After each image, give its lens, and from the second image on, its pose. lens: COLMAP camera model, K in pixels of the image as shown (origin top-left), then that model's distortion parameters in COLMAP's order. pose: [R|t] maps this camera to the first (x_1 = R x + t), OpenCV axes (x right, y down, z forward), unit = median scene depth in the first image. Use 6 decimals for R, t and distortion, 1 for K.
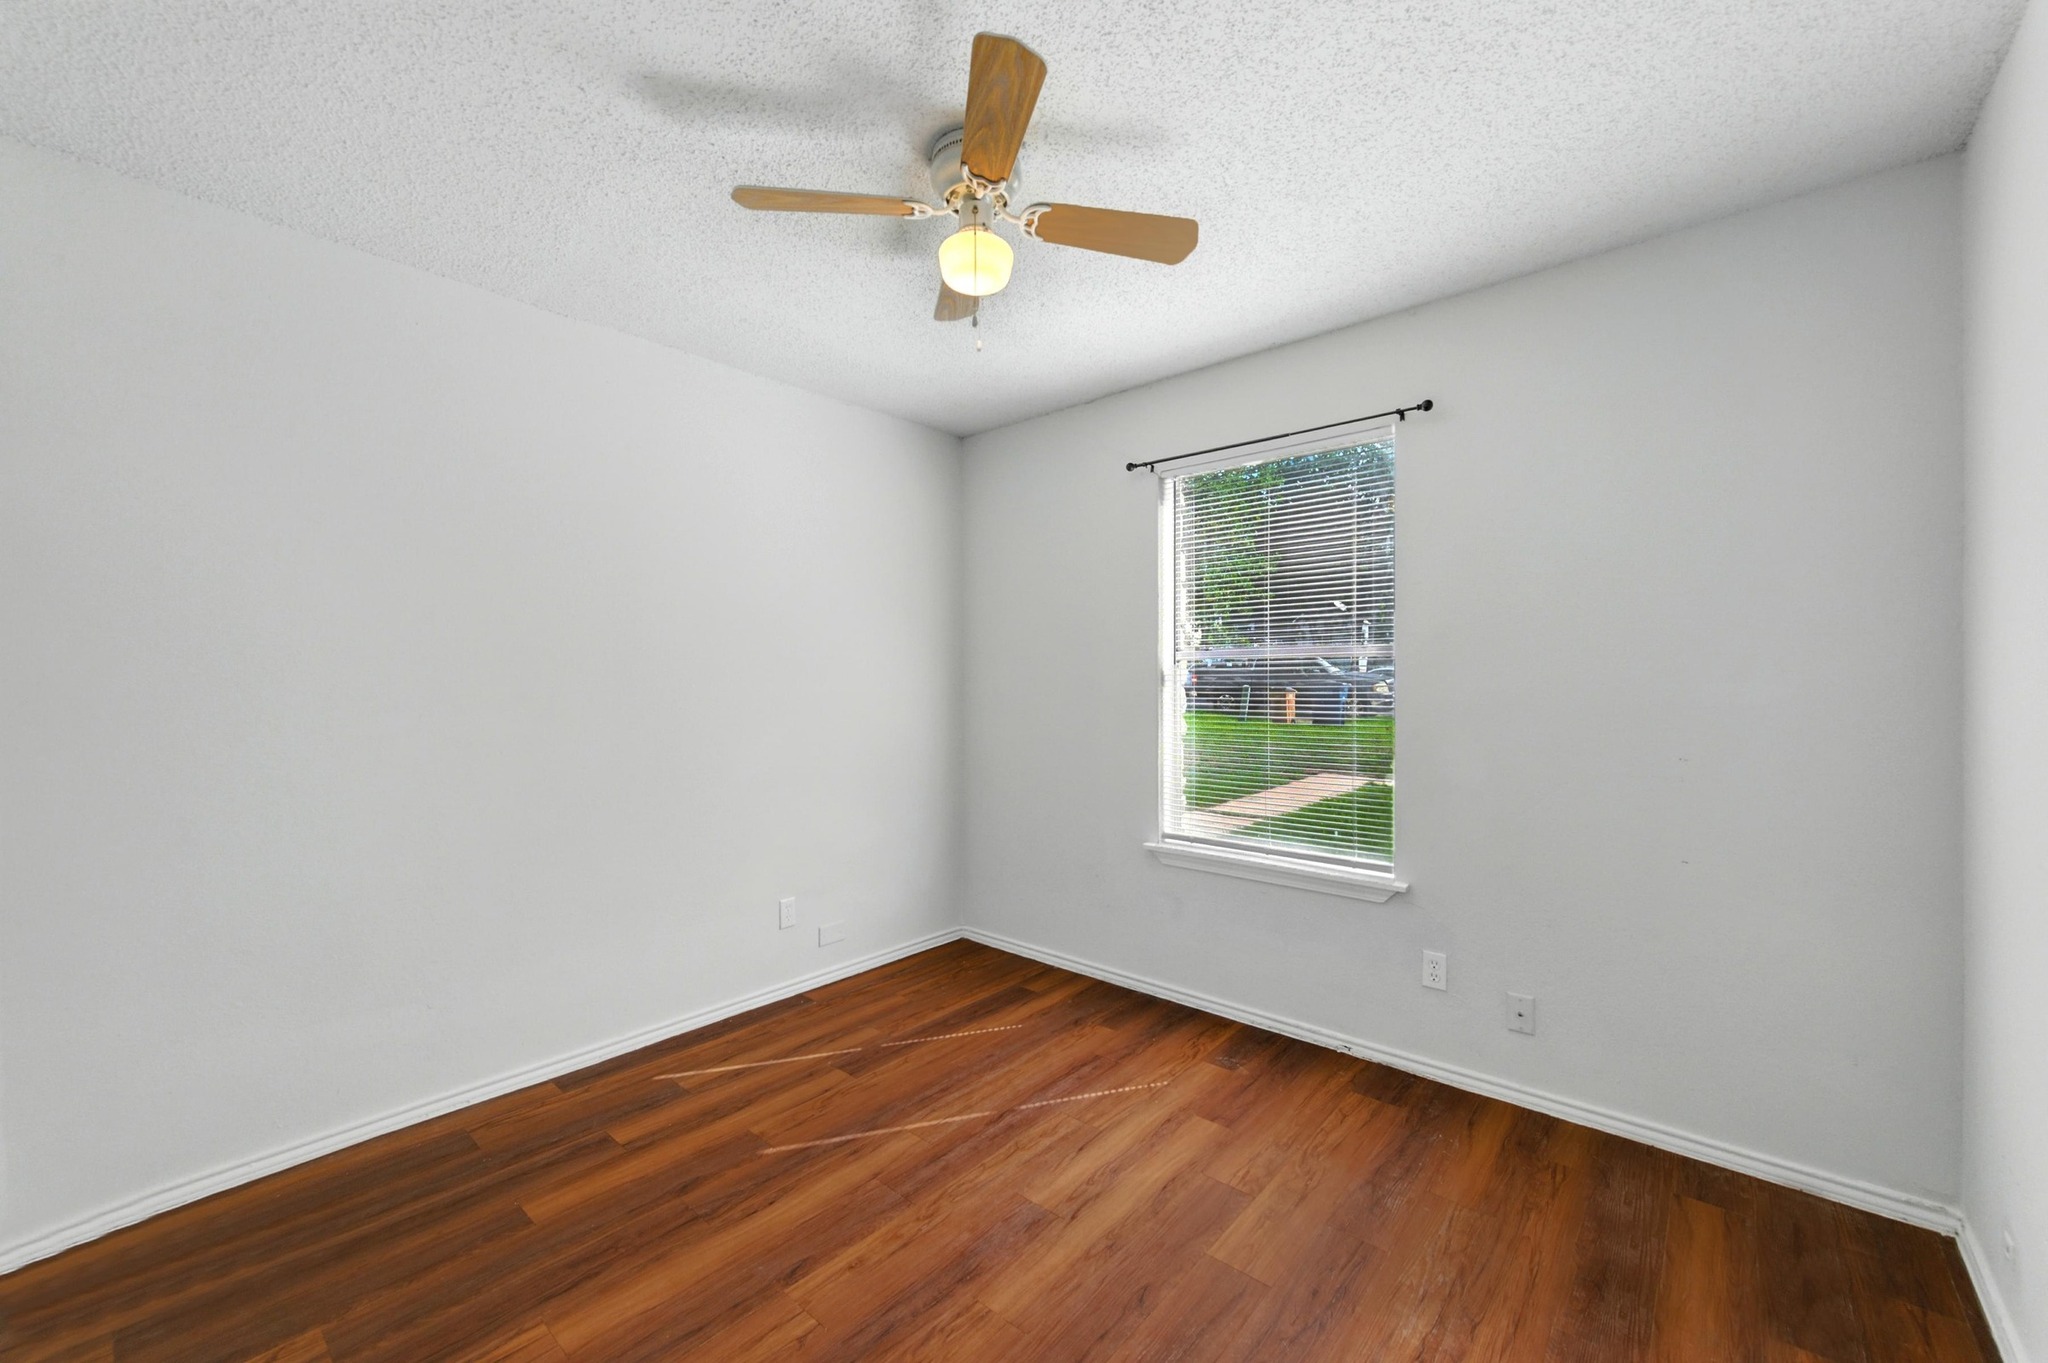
lens RADIAL K [[797.1, 0, 1024.0], [0, 797.1, 672.5], [0, 0, 1]] dist [0.006109, -0.000018]
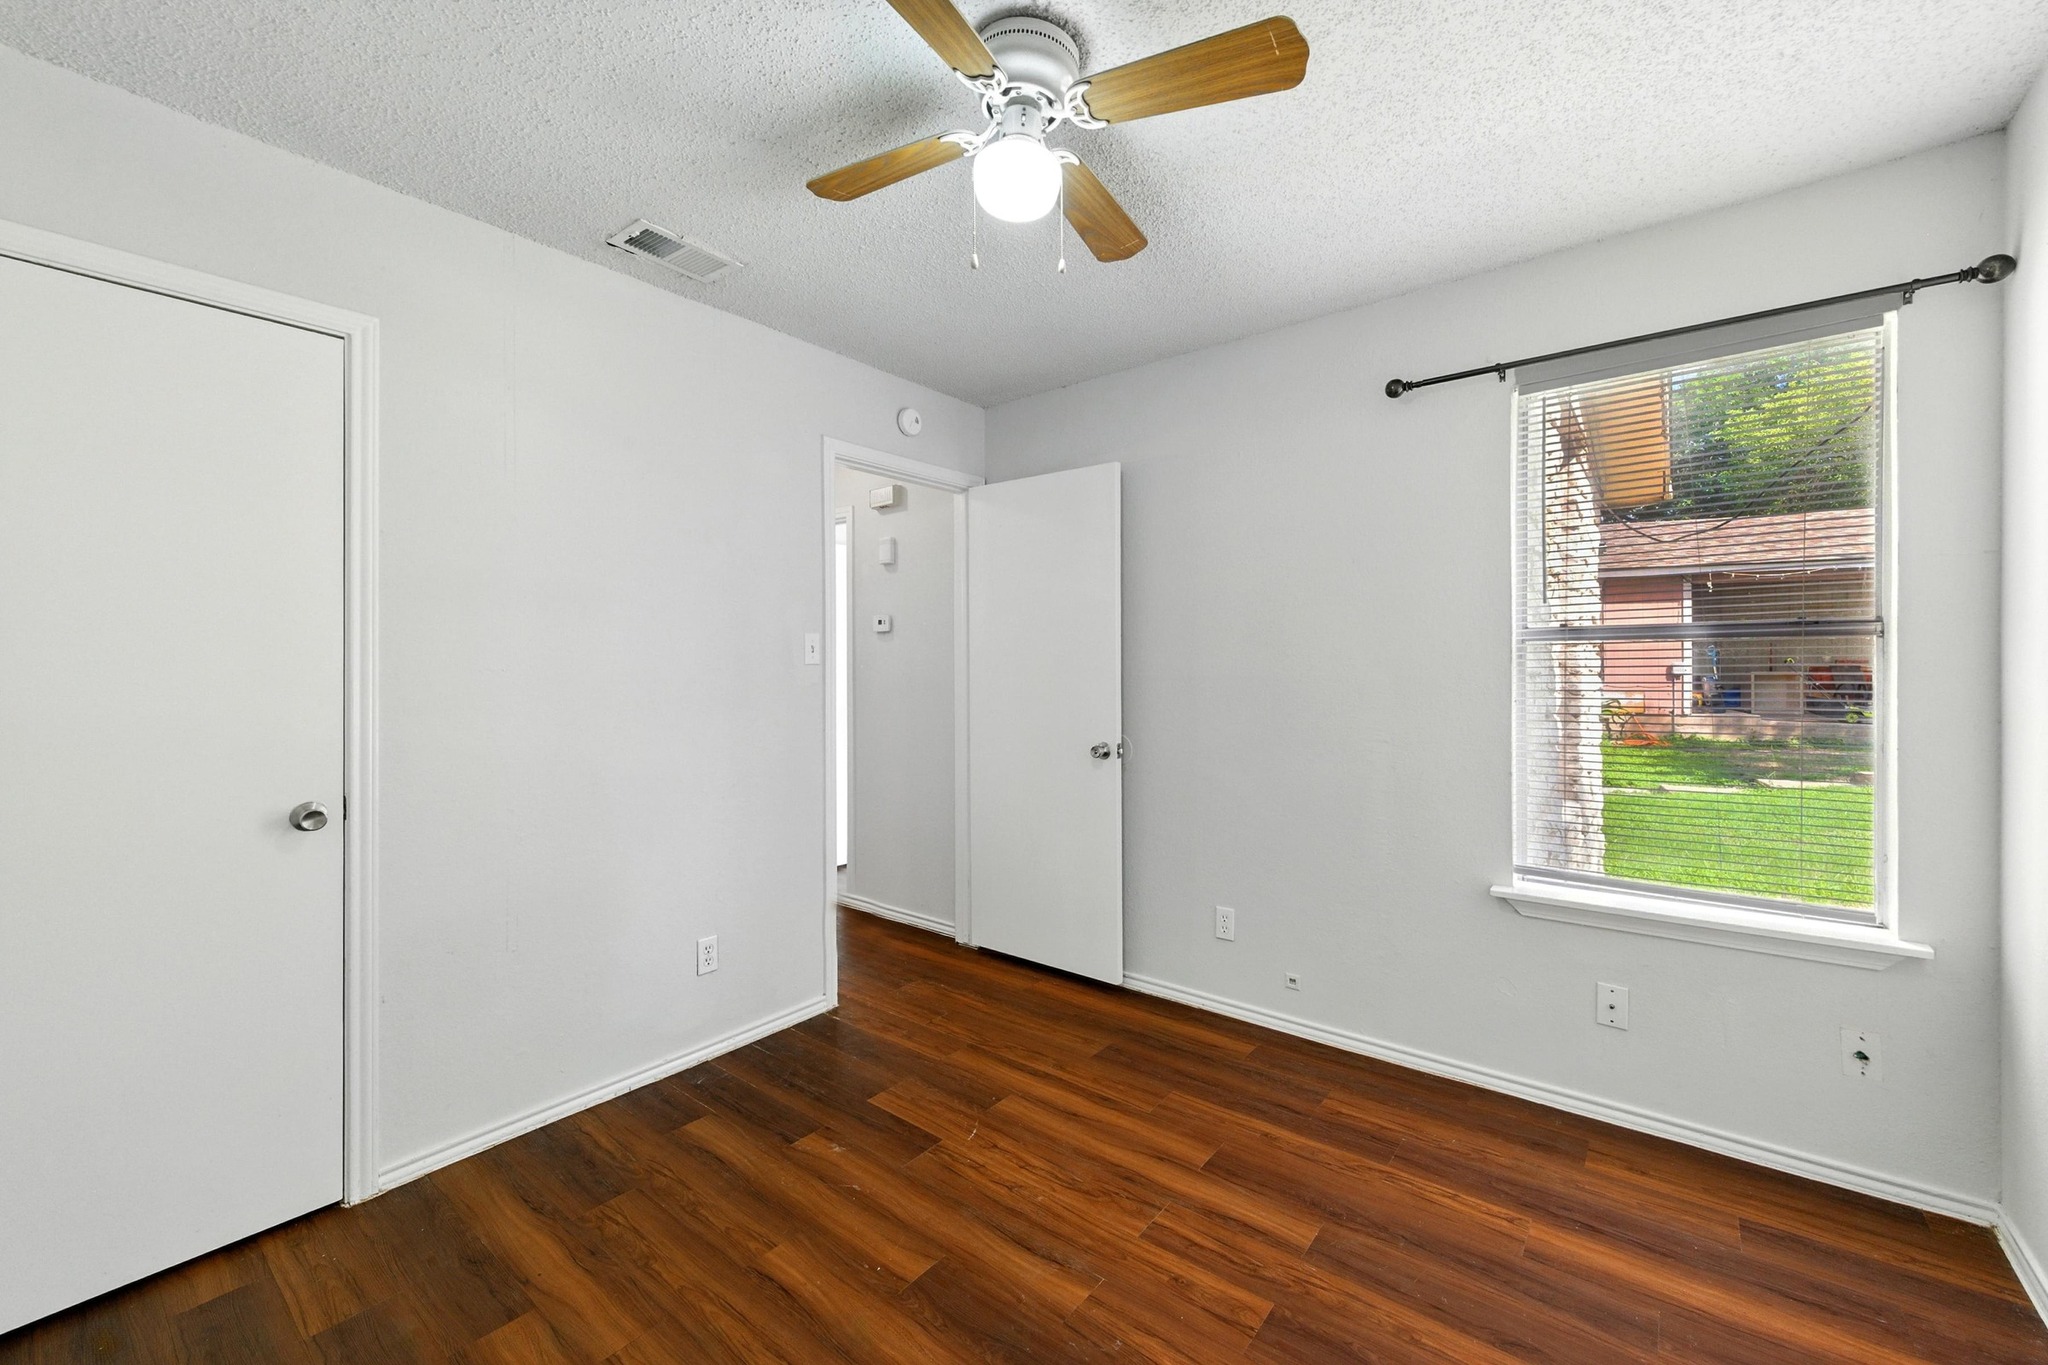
lens RADIAL K [[797.1, 0, 1024.0], [0, 797.1, 673.5], [0, 0, 1]] dist [0.006109, -0.000018]
pose [[0.996503, 0.000933, 0.083553, -0.147213], [-0.002071, 0.999906, 0.013537, 0.004243], [-0.083533, -0.013662, 0.996411, 0.131457]]
